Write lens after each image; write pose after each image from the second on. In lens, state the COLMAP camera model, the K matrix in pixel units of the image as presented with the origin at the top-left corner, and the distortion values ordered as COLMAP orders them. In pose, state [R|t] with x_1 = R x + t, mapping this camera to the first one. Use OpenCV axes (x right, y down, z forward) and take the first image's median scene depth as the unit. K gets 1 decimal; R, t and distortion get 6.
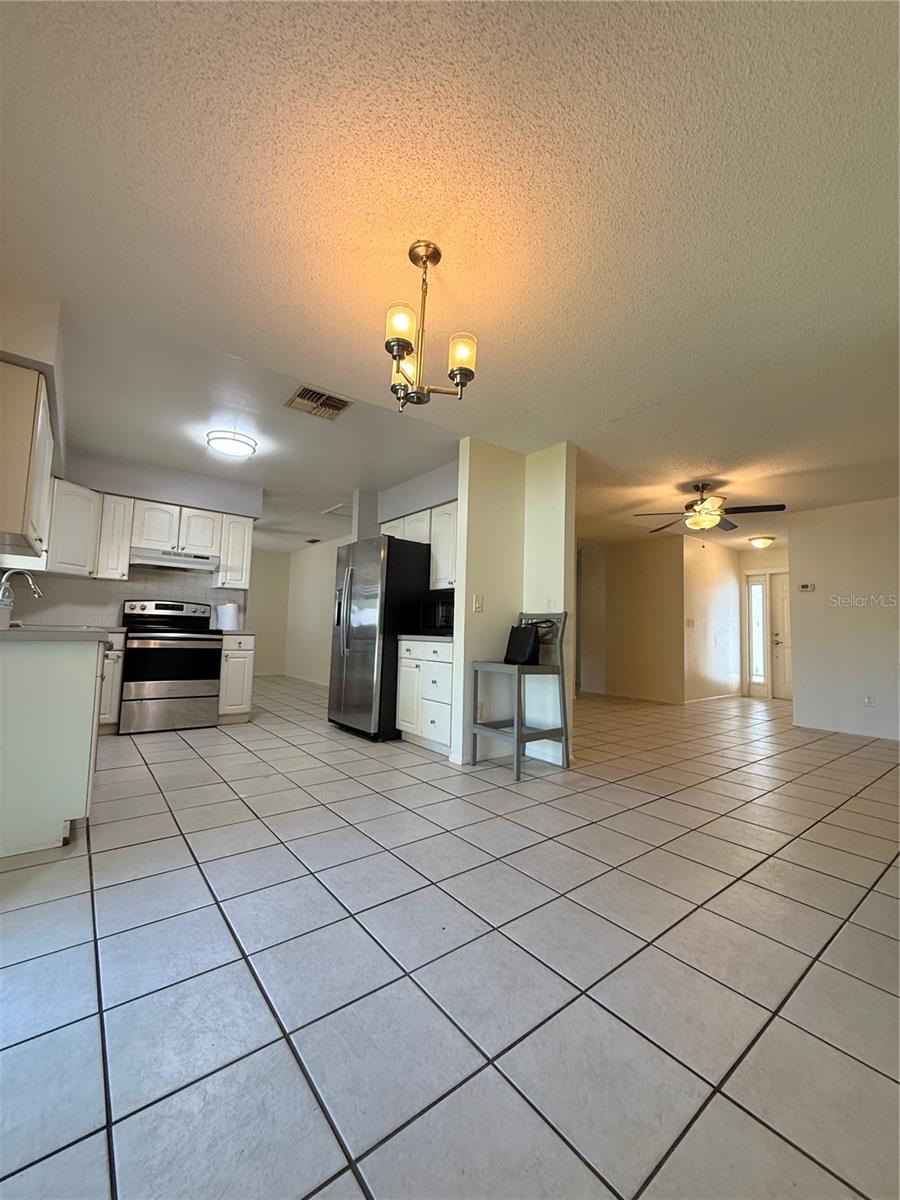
lens RADIAL K [[479.1, 0, 450.5], [0, 479.1, 598.1], [0, 0, 1]] dist [-0.001658, 0.000413]
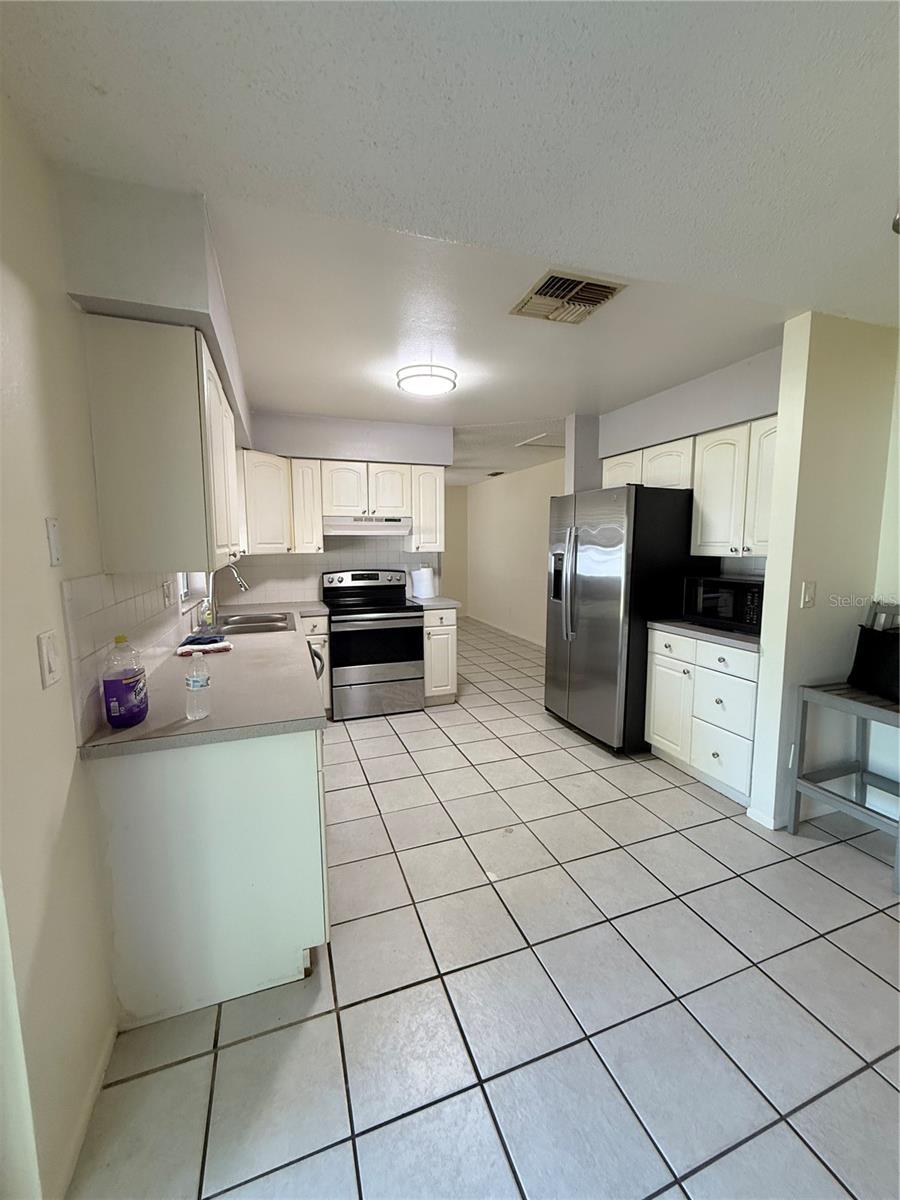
lens RADIAL K [[479.1, 0, 450.5], [0, 479.1, 597.7], [0, 0, 1]] dist [-0.001658, 0.000413]
pose [[0.947884, 0.002450, -0.318605, -0.156589], [0.056150, 0.983035, 0.174613, -0.101199], [0.313627, -0.183403, 0.931666, 0.213704]]
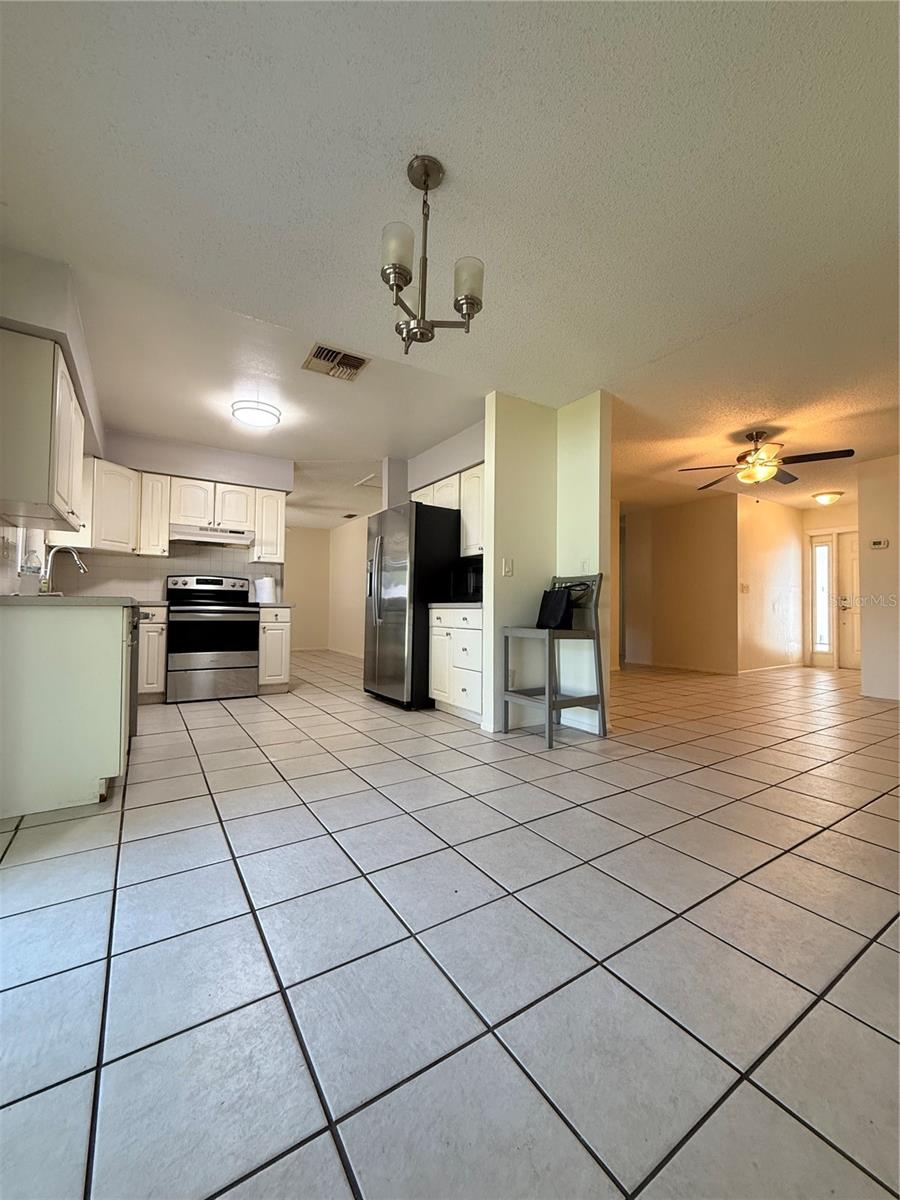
lens RADIAL K [[479.1, 0, 450.5], [0, 479.1, 597.9], [0, 0, 1]] dist [-0.001658, 0.000413]
pose [[0.995278, -0.020877, -0.094798, 0.027294], [0.025367, 0.998600, 0.046412, 0.020458], [0.093696, -0.048597, 0.994414, 0.025932]]
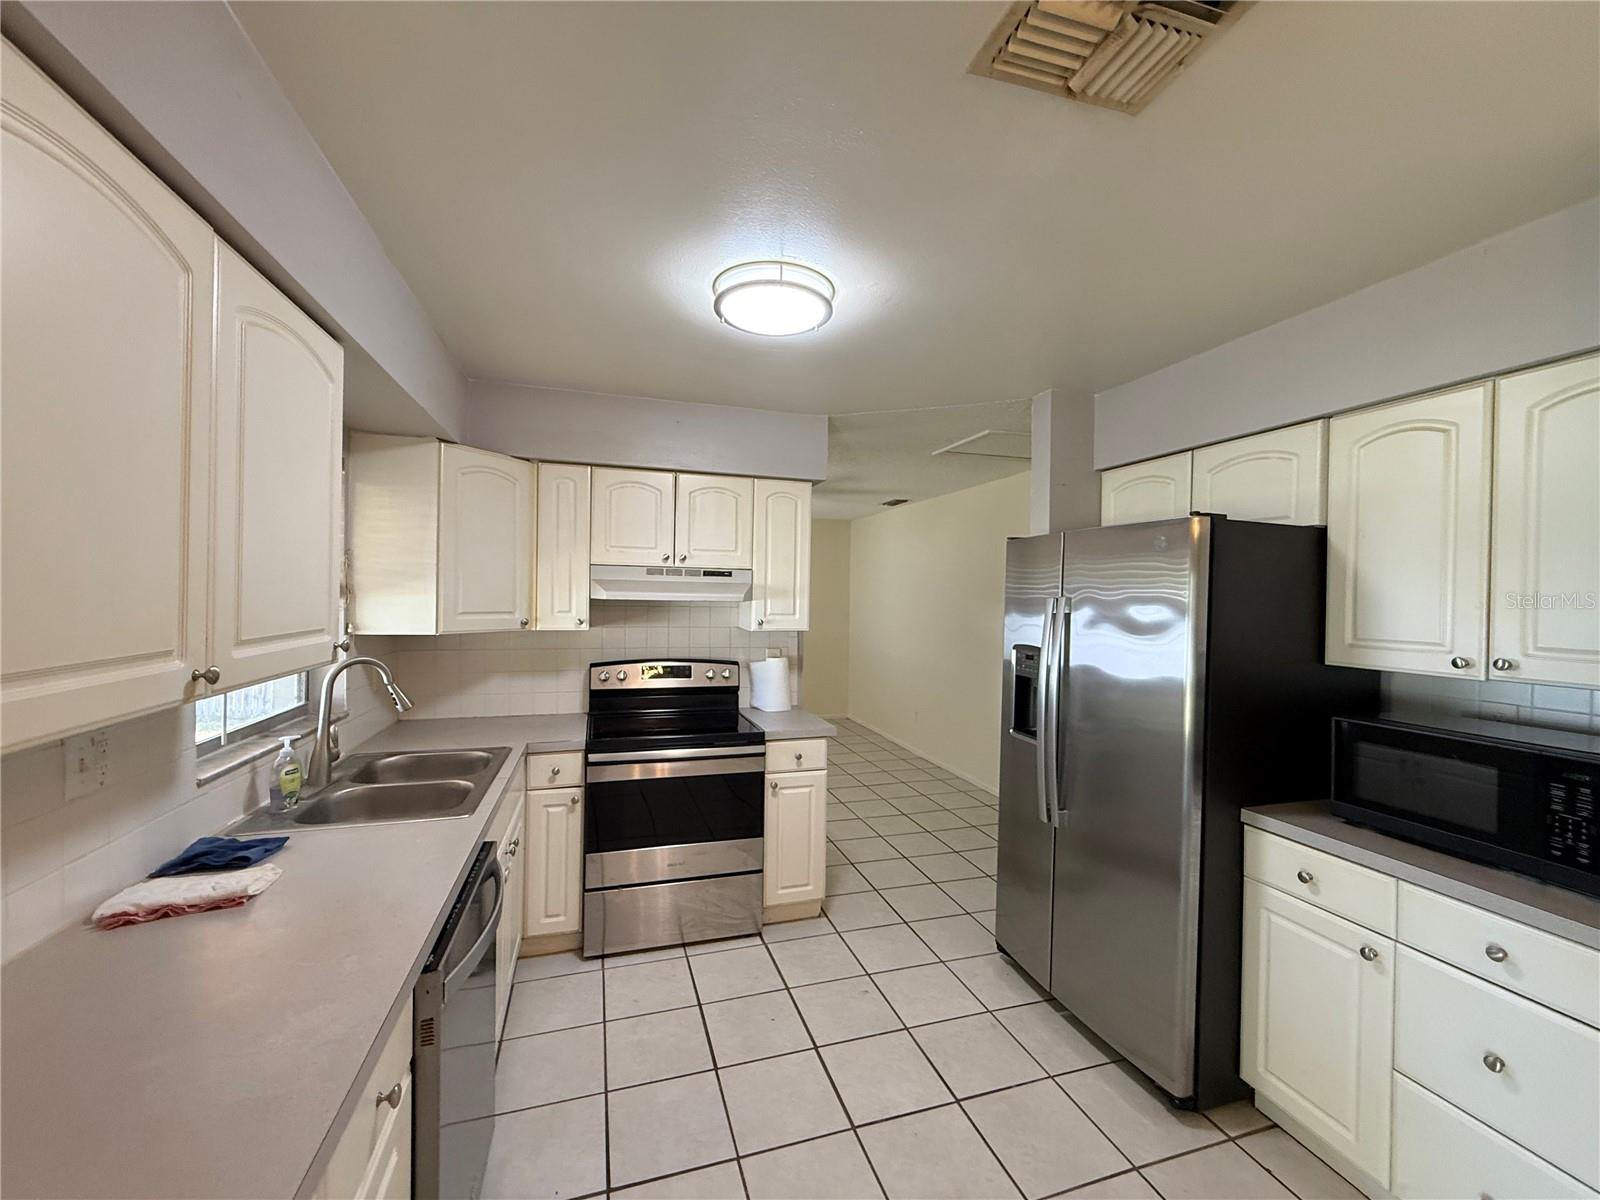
lens RADIAL K [[638.8, 0, 797.0], [0, 638.8, 599.9], [0, 0, 1]] dist [-0.001658, 0.000413]
pose [[0.932420, -0.011530, -0.361193, -0.229338], [0.037399, 0.997203, 0.064714, -0.106596], [0.359437, -0.073849, 0.930243, 0.459786]]
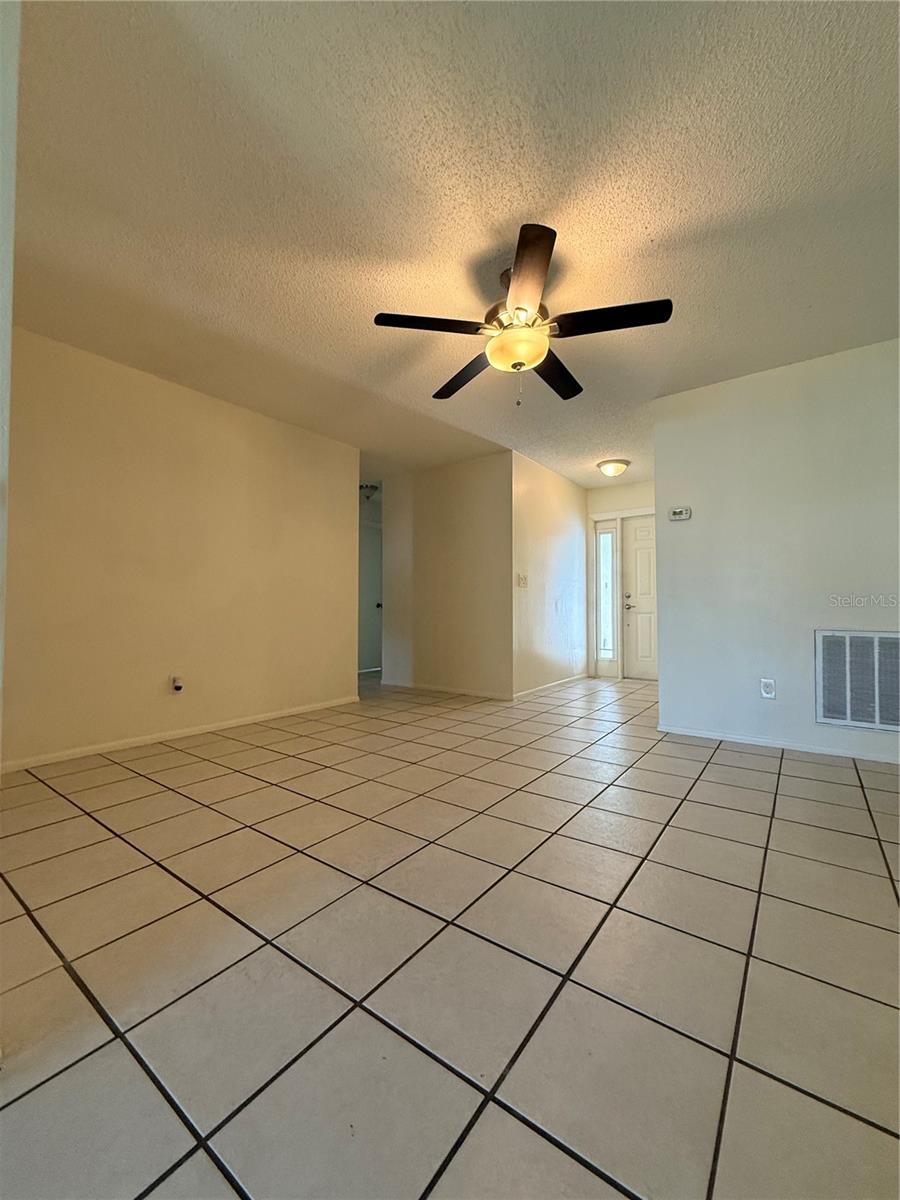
lens RADIAL K [[479.1, 0, 447.5], [0, 479.1, 600.8], [0, 0, 1]] dist [-0.001658, 0.000413]
pose [[0.966071, -0.021420, 0.257386, 0.348144], [0.008511, 0.998654, 0.051167, 0.071648], [-0.258135, -0.047241, 0.964953, 0.573292]]
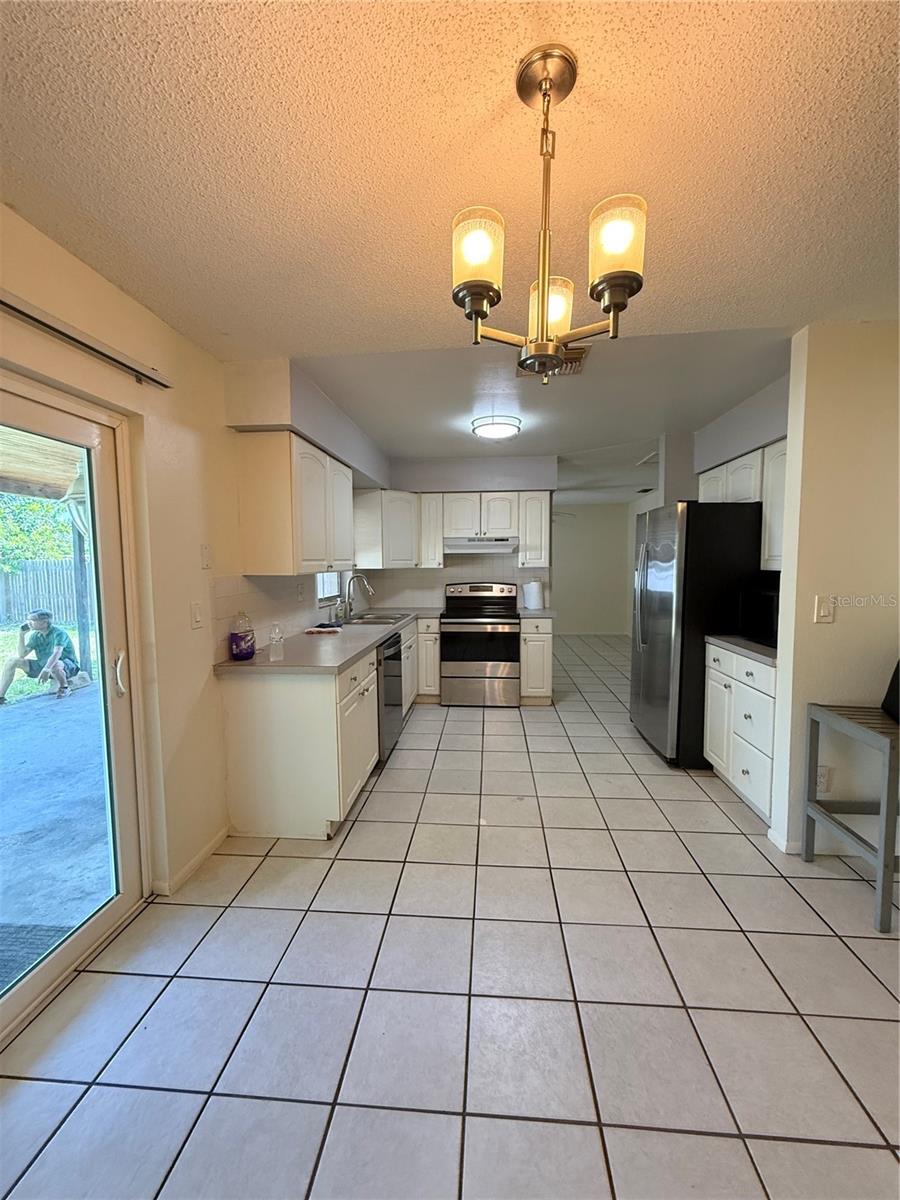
lens RADIAL K [[479.1, 0, 450.2], [0, 479.1, 598.8], [0, 0, 1]] dist [-0.001658, 0.000413]
pose [[0.727393, 0.016146, -0.686031, 0.106110], [0.079797, 0.990951, 0.107931, -0.087140], [0.681566, -0.133251, 0.719522, 0.198619]]
